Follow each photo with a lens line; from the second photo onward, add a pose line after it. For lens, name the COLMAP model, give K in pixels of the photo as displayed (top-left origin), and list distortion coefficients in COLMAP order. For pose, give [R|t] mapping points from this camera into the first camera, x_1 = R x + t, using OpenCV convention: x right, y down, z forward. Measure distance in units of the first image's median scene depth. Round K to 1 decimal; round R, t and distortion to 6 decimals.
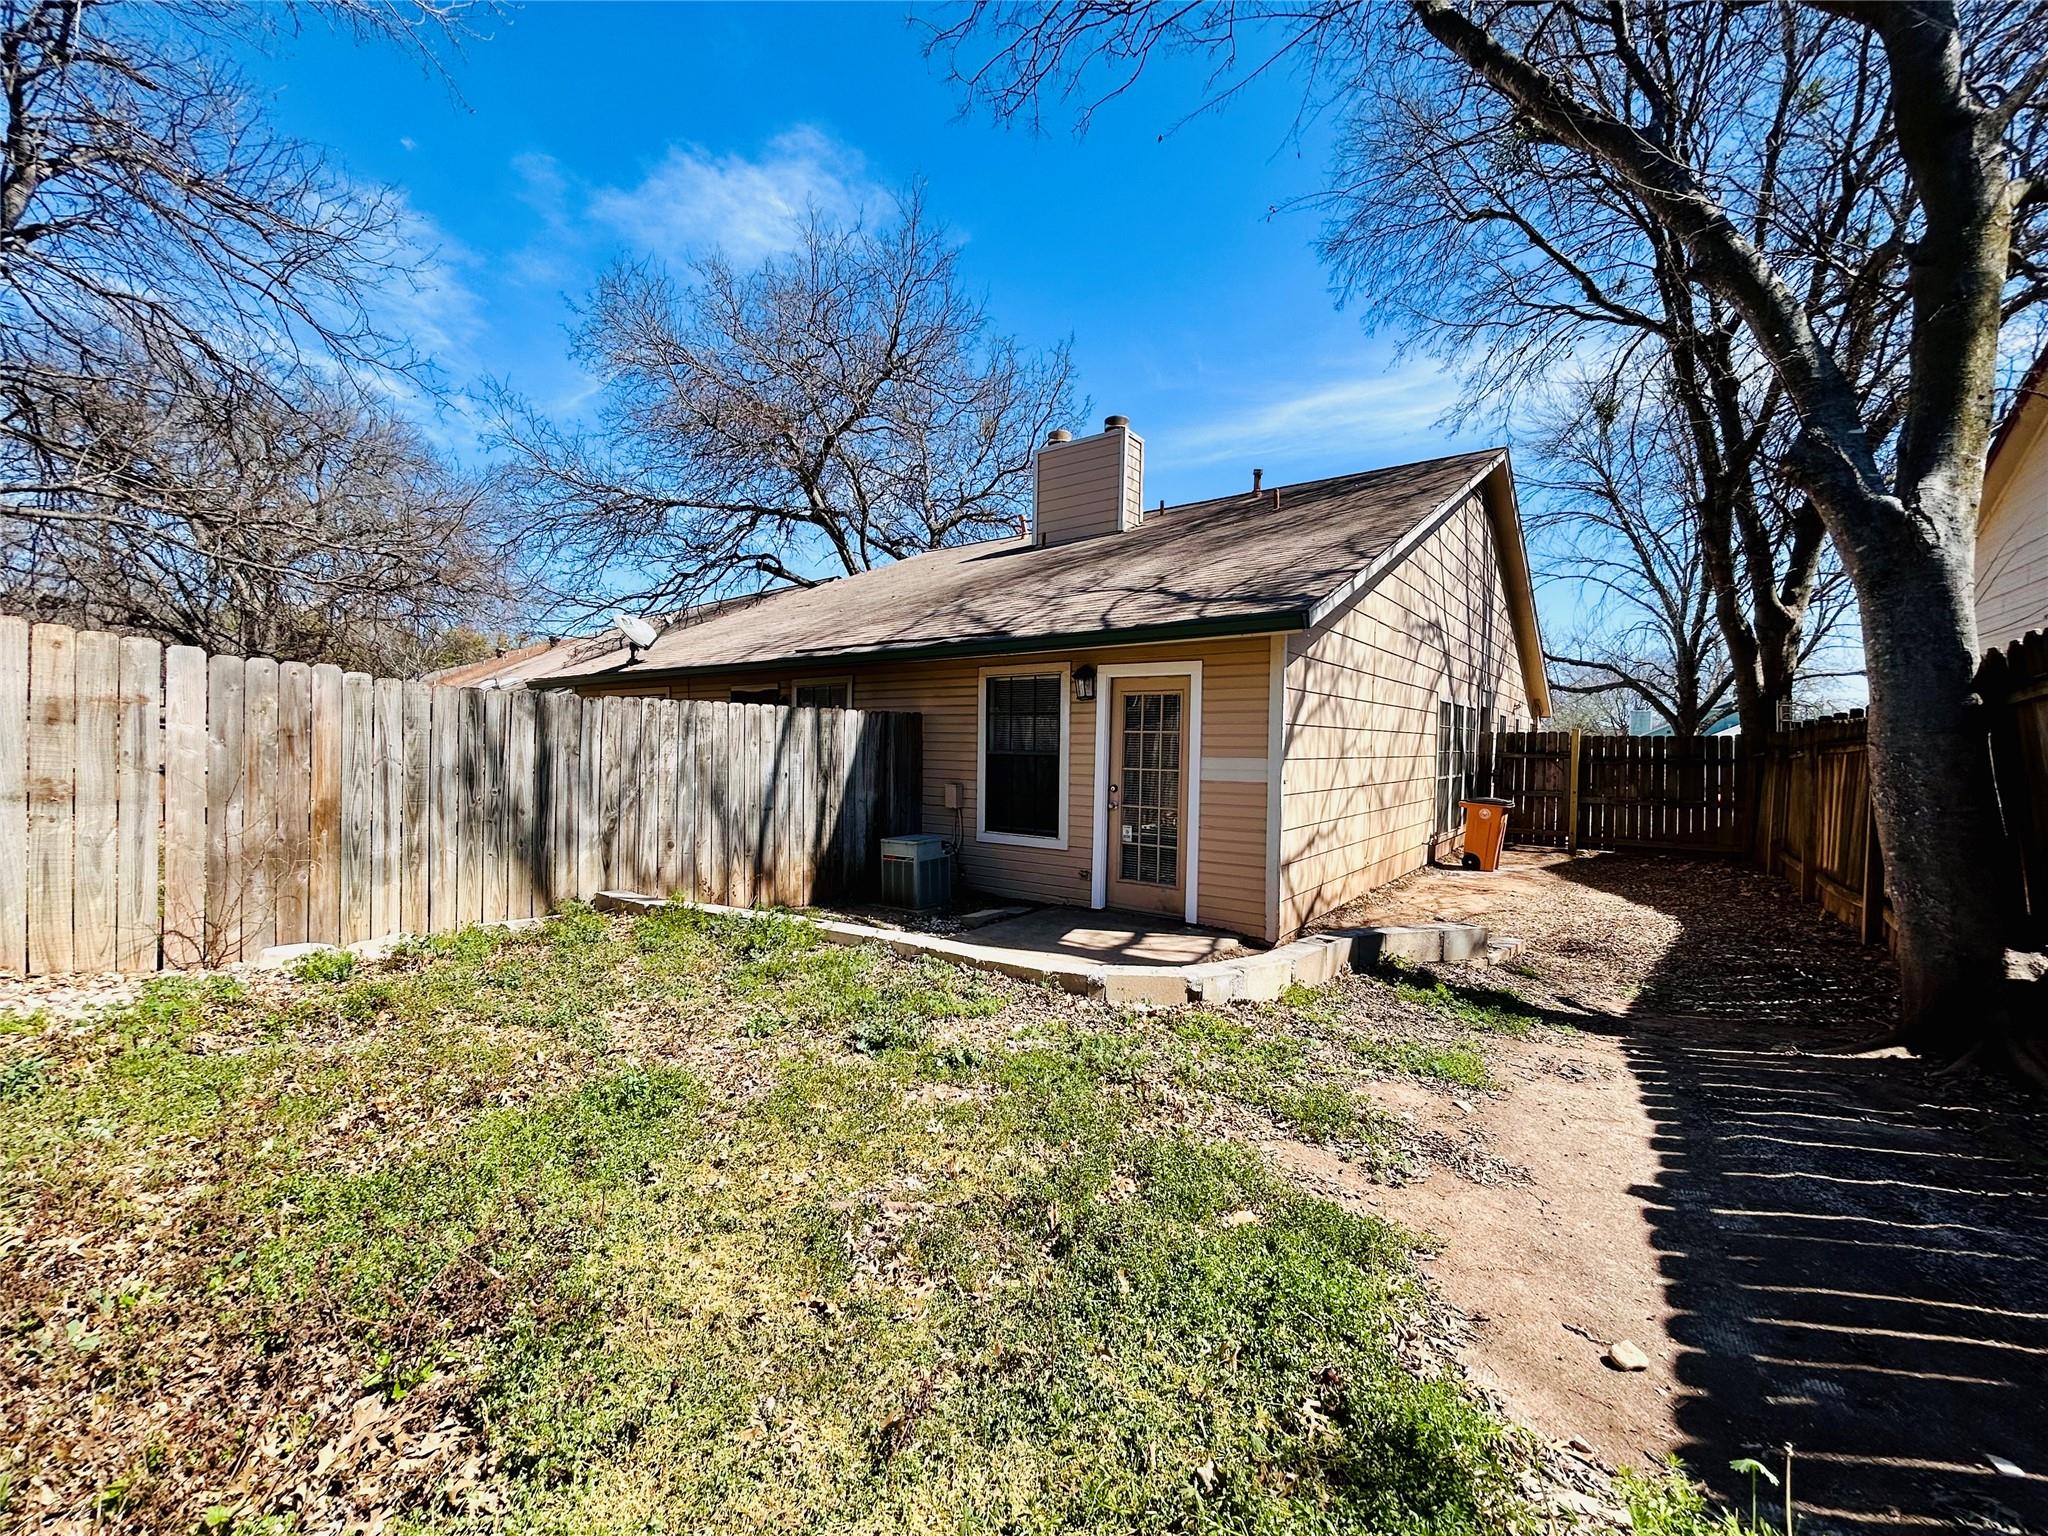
lens RADIAL K [[826.4, 0, 1019.8], [0, 826.4, 769.2], [0, 0, 1]] dist [-0.000756, 0.000630]
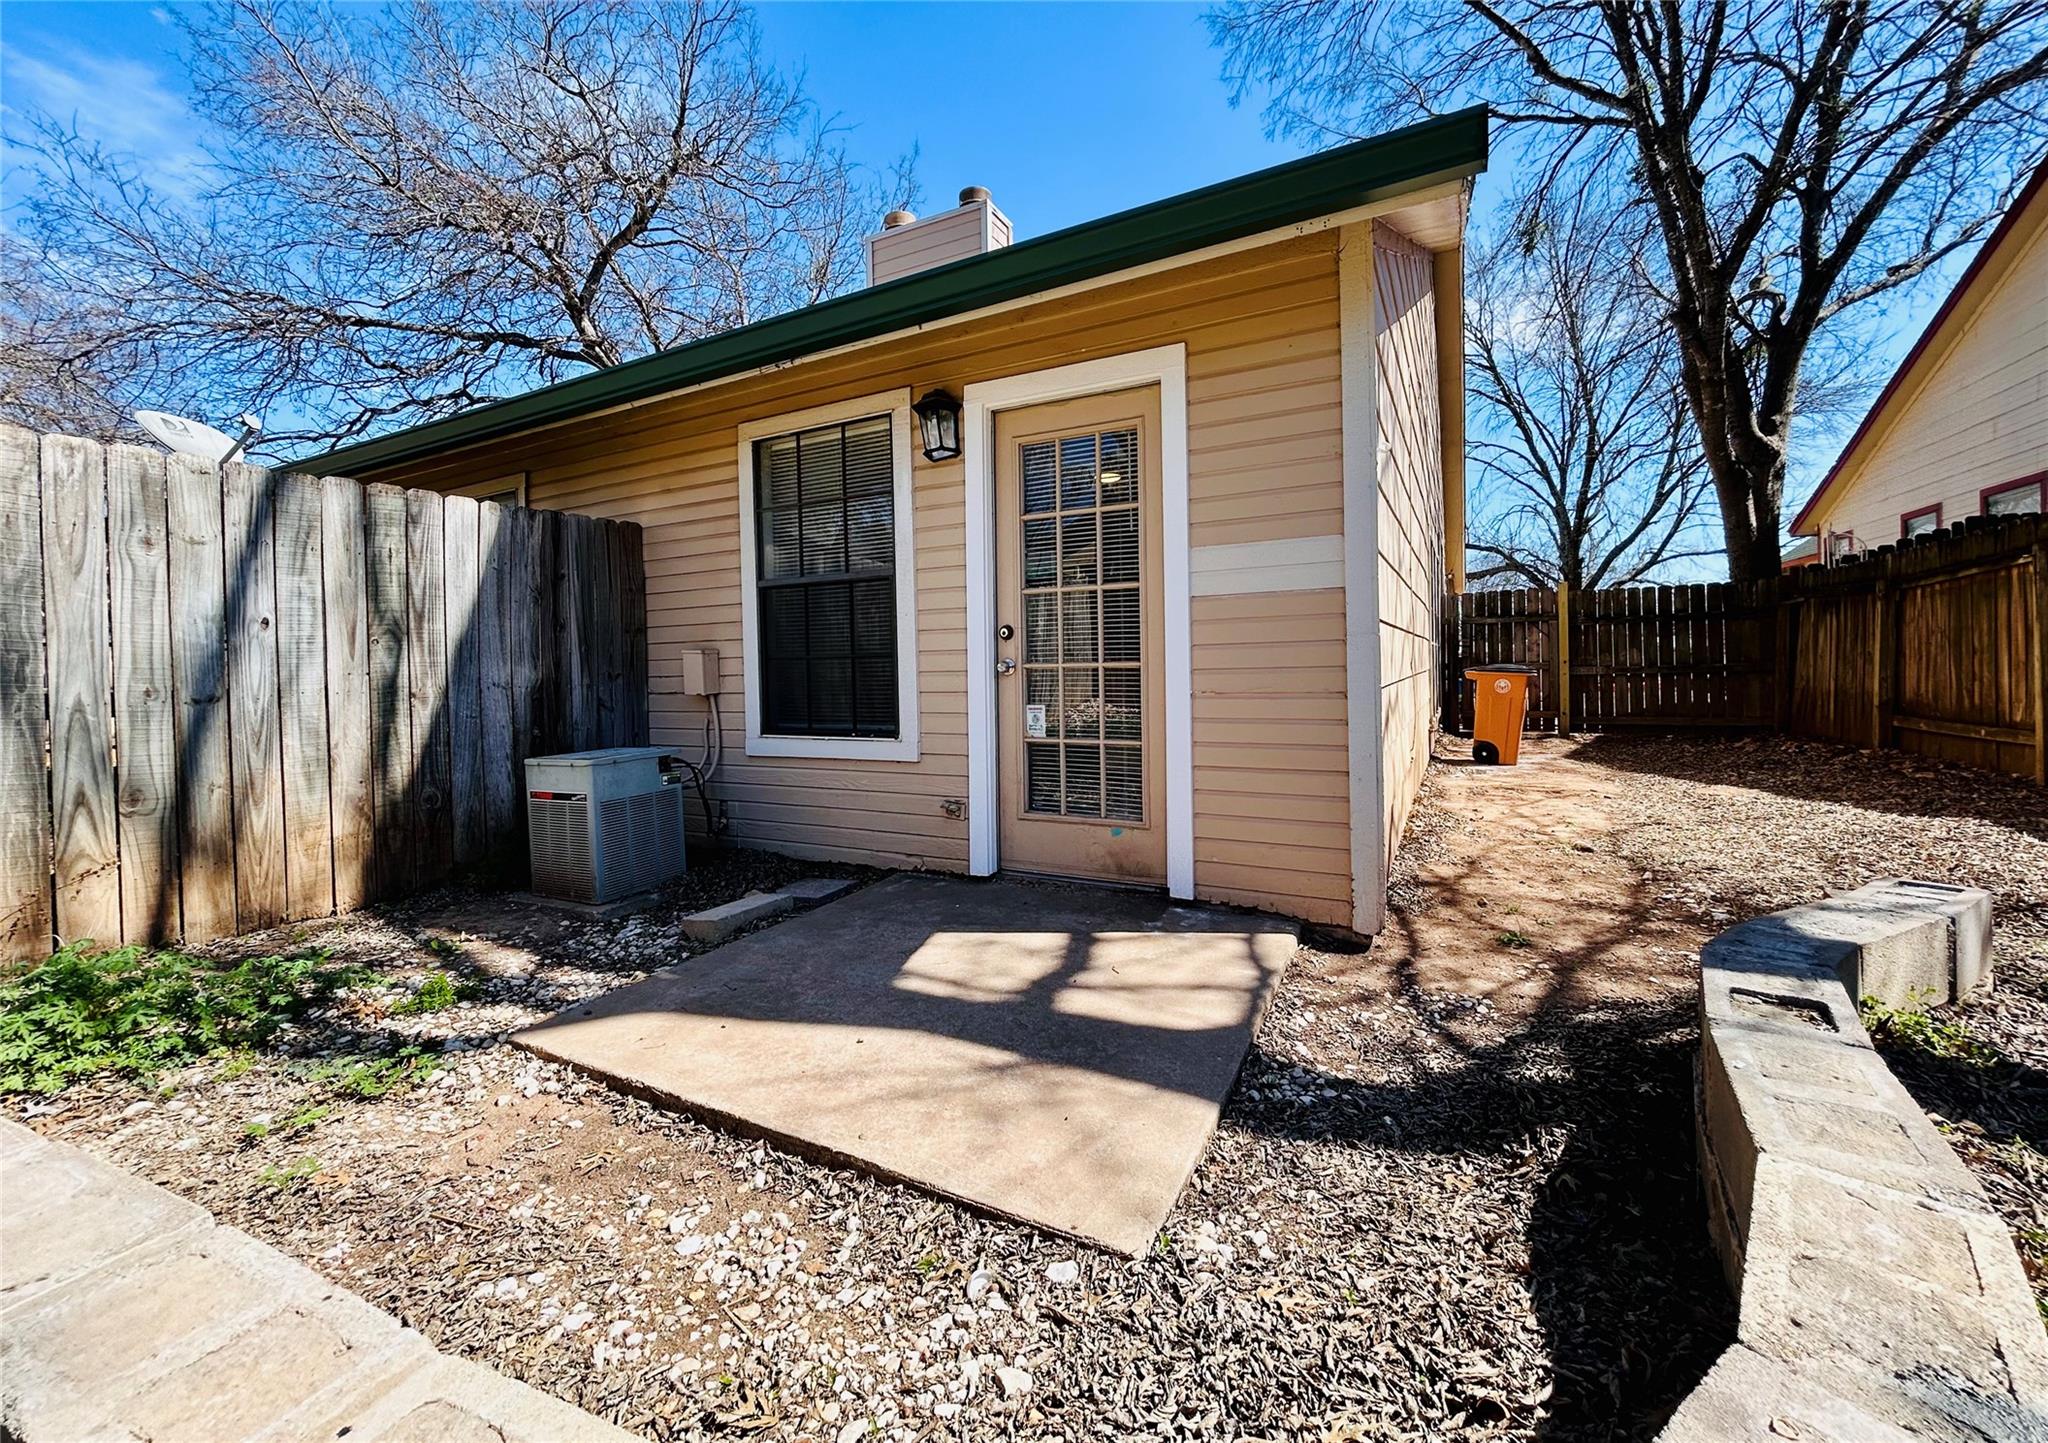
lens RADIAL K [[827.8, 0, 1023.9], [0, 827.8, 694.8], [0, 0, 1]] dist [-0.011095, -0.000061]
pose [[0.985781, -0.038669, 0.163528, 0.039497], [0.037956, 0.999251, 0.007485, 0.054468], [-0.163695, -0.001172, 0.986510, 0.480055]]
